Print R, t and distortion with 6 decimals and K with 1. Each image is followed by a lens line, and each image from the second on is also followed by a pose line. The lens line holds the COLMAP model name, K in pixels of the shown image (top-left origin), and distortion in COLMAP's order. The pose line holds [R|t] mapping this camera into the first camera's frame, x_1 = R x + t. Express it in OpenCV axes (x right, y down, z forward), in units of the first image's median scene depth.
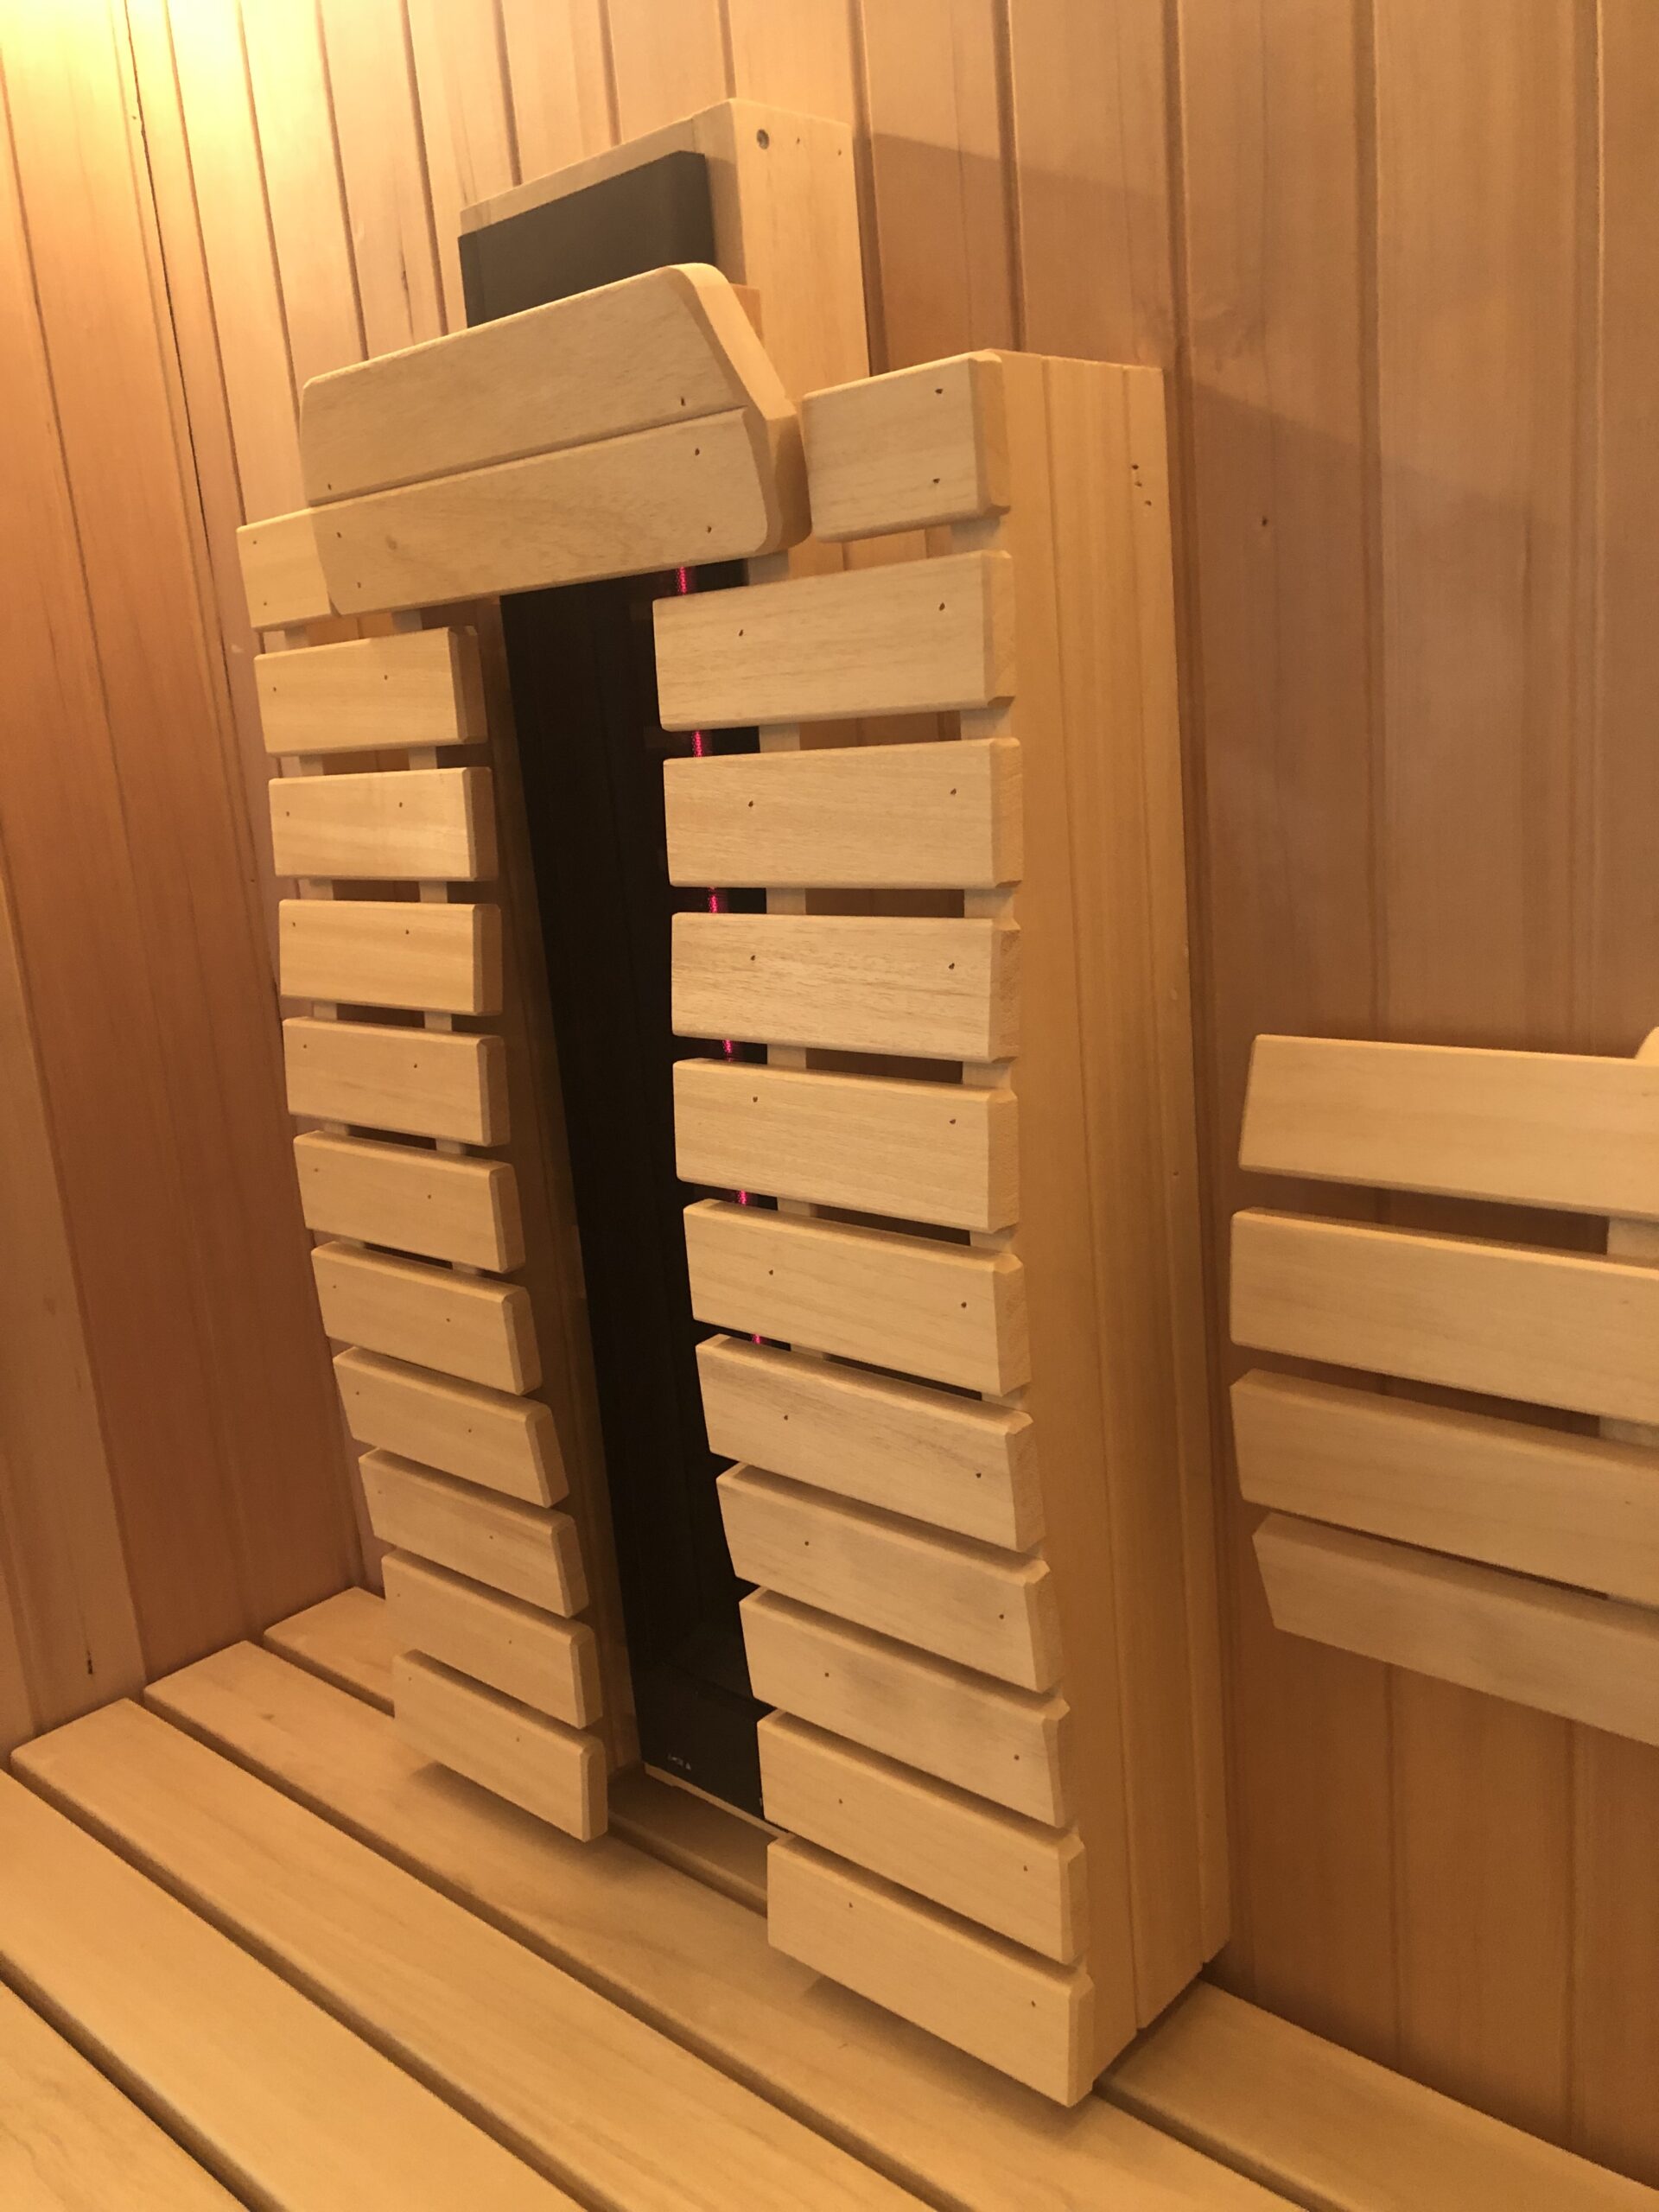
lens RADIAL K [[1833.0, 0, 824.5], [0, 1833.0, 1097.0], [0, 0, 1]] dist [0.017865, -0.029649]
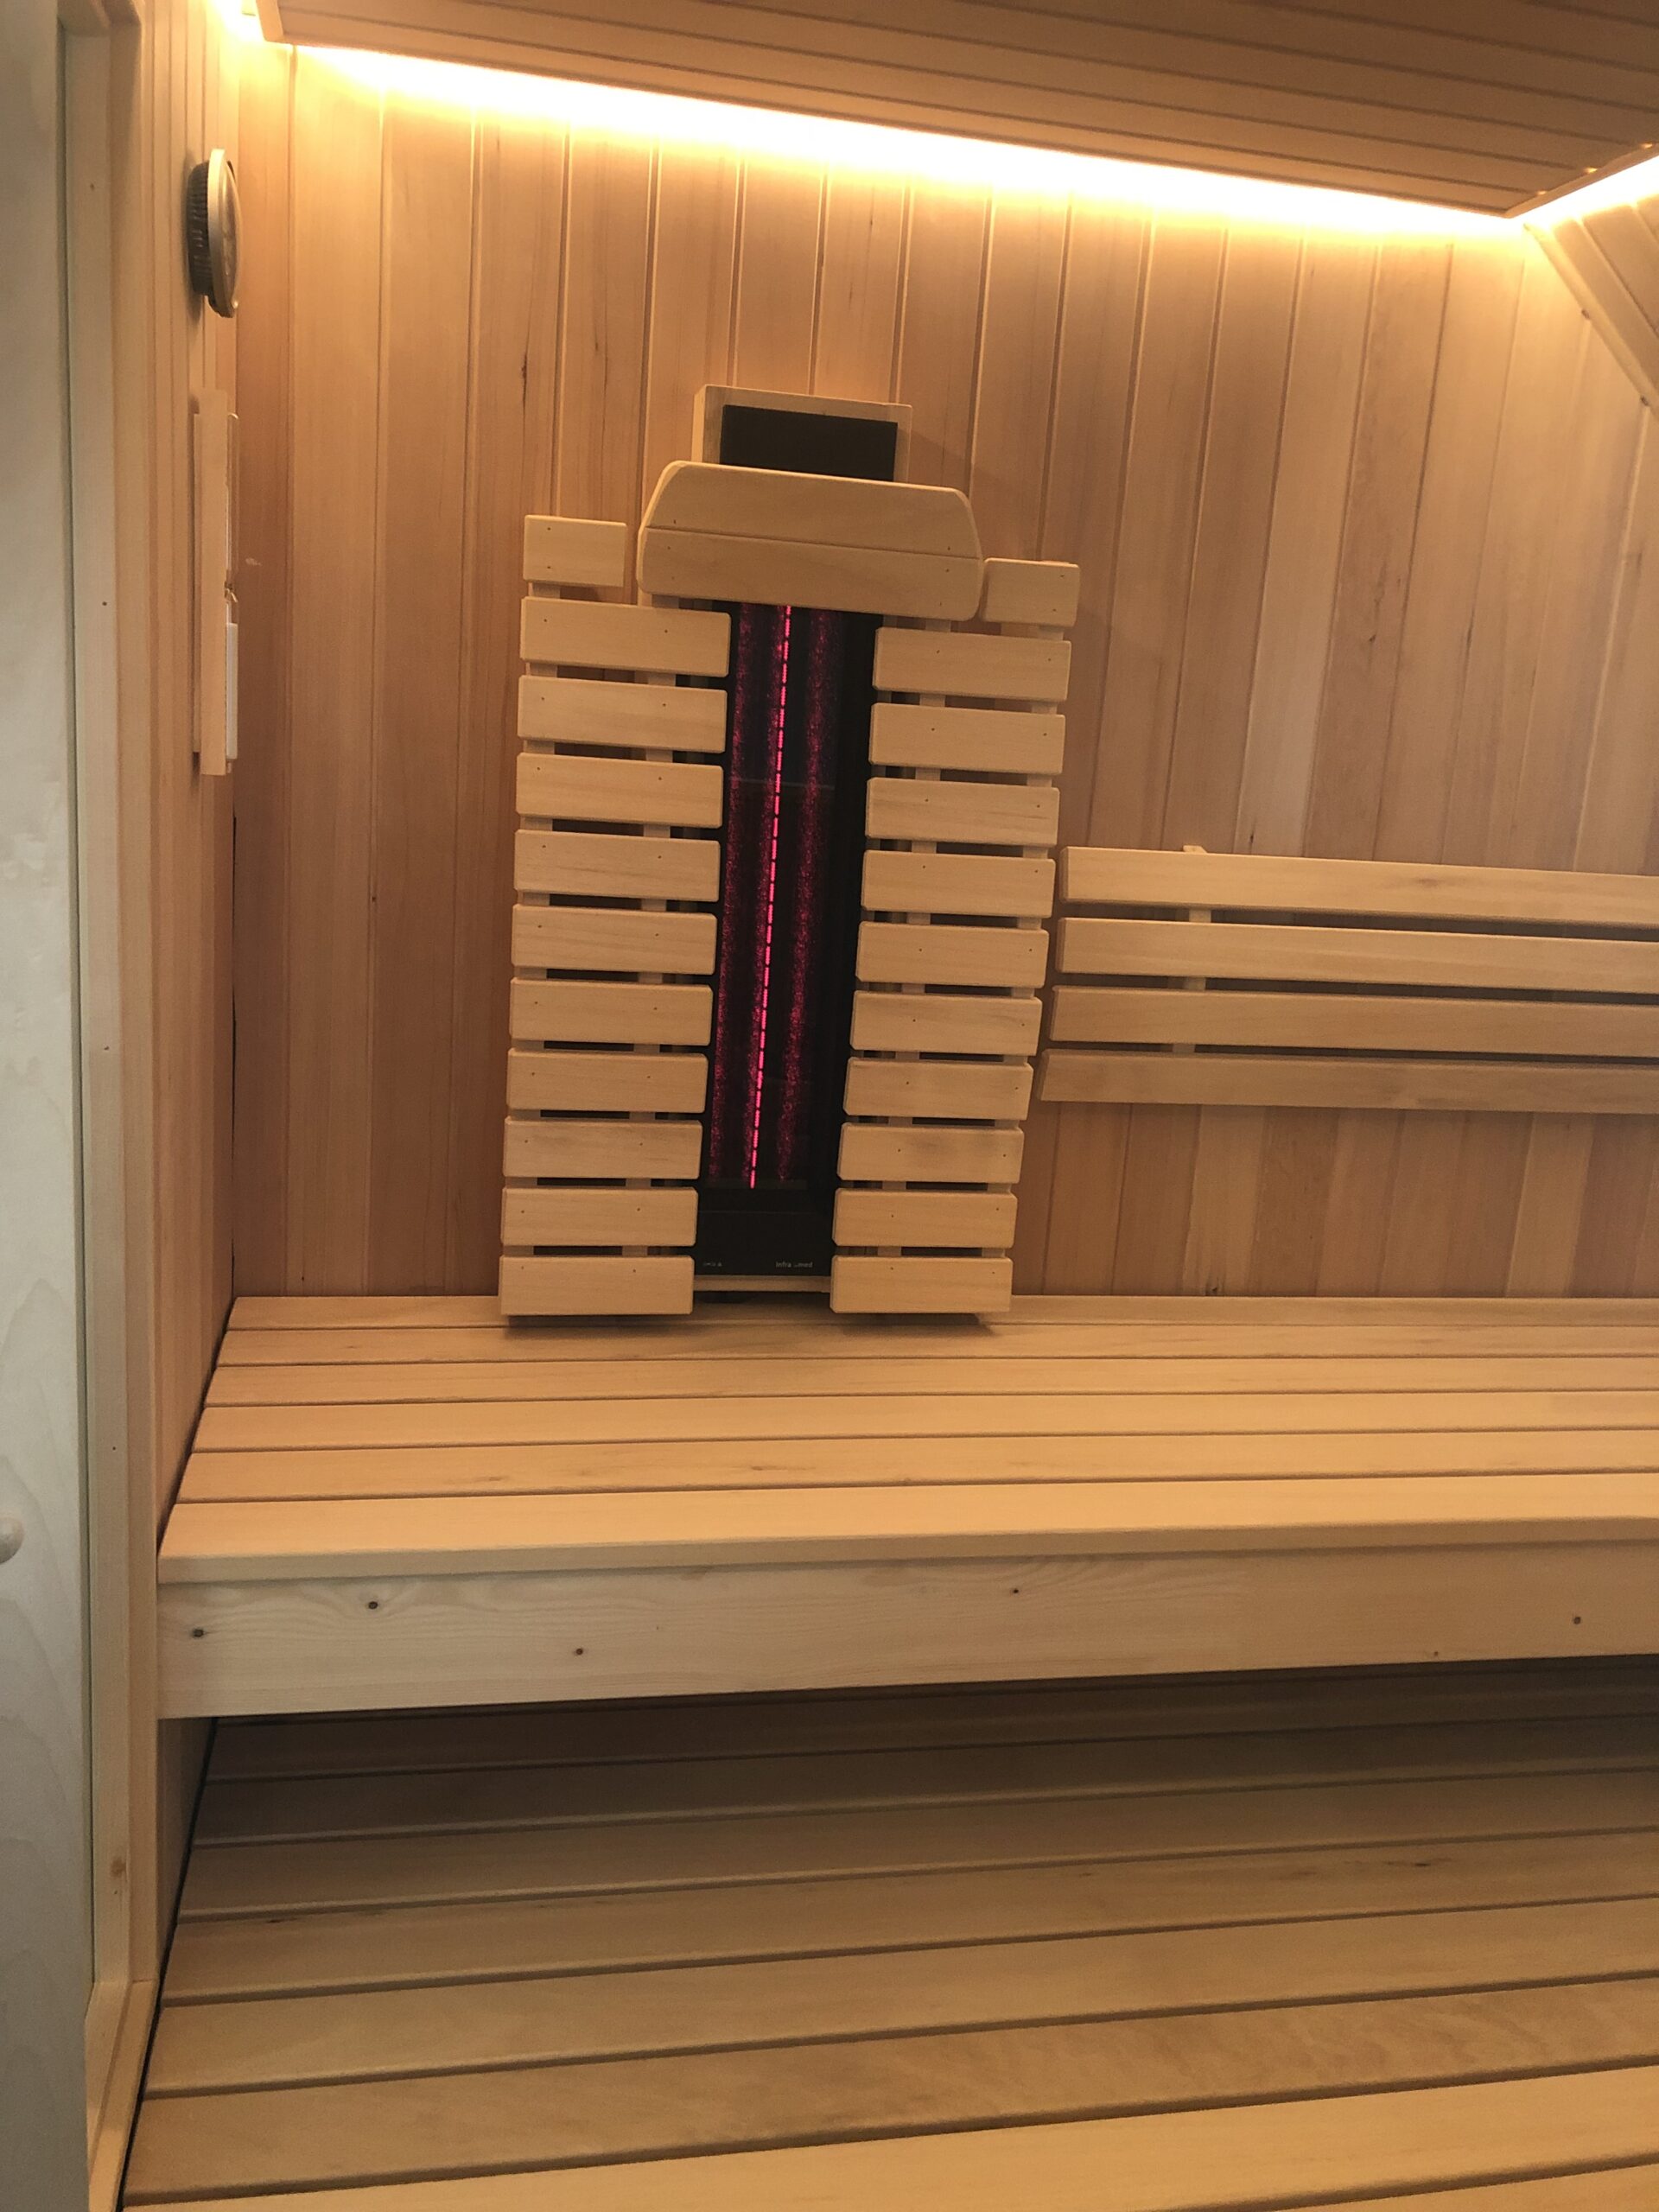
lens RADIAL K [[1833.0, 0, 824.5], [0, 1833.0, 1097.0], [0, 0, 1]] dist [0.017865, -0.029649]
pose [[0.576439, -0.046460, 0.815818, -1.781118], [0.059174, 0.998135, 0.015031, 0.221820], [-0.814995, 0.039611, 0.578113, -0.138646]]
